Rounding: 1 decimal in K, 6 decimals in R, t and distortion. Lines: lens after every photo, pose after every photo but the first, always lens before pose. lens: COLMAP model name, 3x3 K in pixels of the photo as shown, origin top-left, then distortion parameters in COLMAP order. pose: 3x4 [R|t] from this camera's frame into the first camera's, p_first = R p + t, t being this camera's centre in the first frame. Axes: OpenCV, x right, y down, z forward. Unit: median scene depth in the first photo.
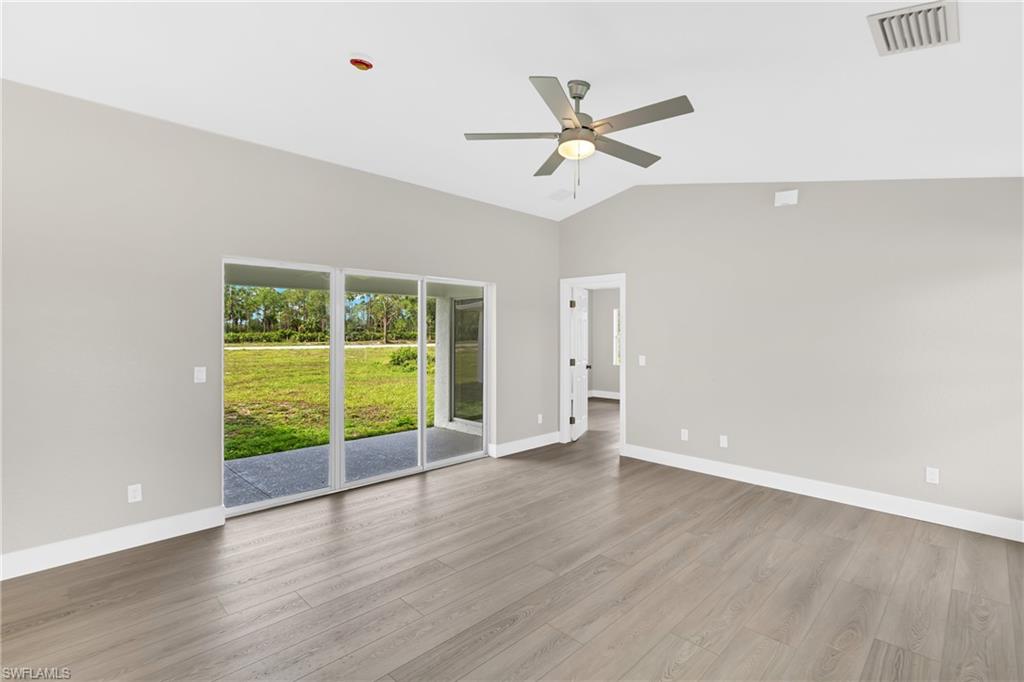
lens RADIAL K [[470.9, 0, 508.2], [0, 470.9, 334.6], [0, 0, 1]] dist [-0.013653, 0.005150]
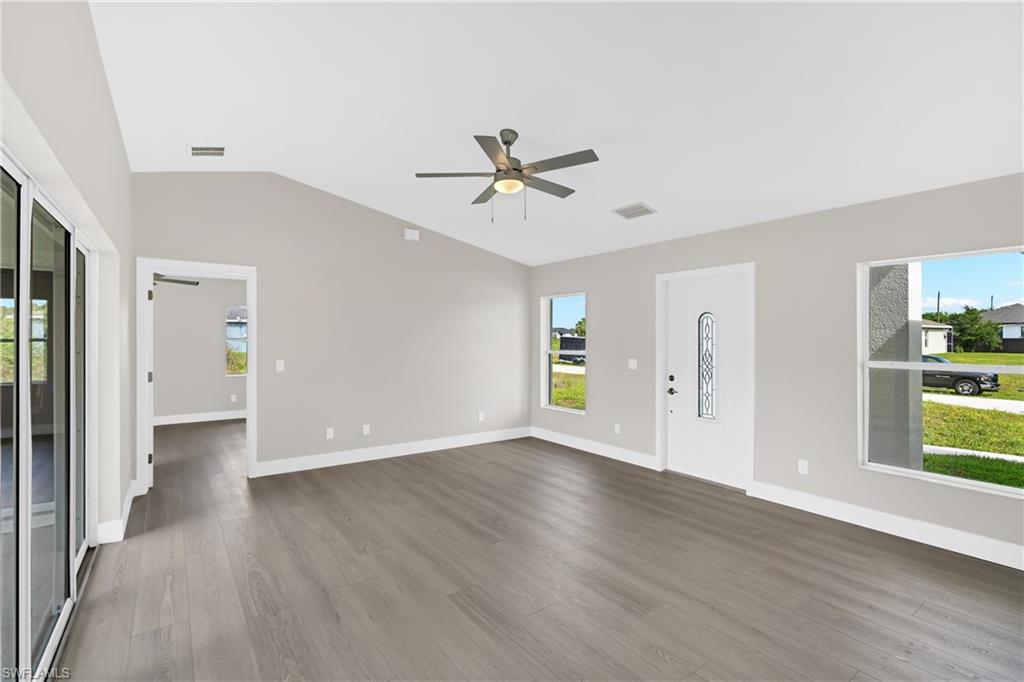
lens RADIAL K [[470.9, 0, 505.8], [0, 470.9, 338.3], [0, 0, 1]] dist [-0.013653, 0.005150]
pose [[0.156669, -0.004517, 0.987641, -0.685073], [0.002415, 0.999988, 0.004190, -0.001094], [-0.987648, 0.001729, 0.156678, 0.522082]]
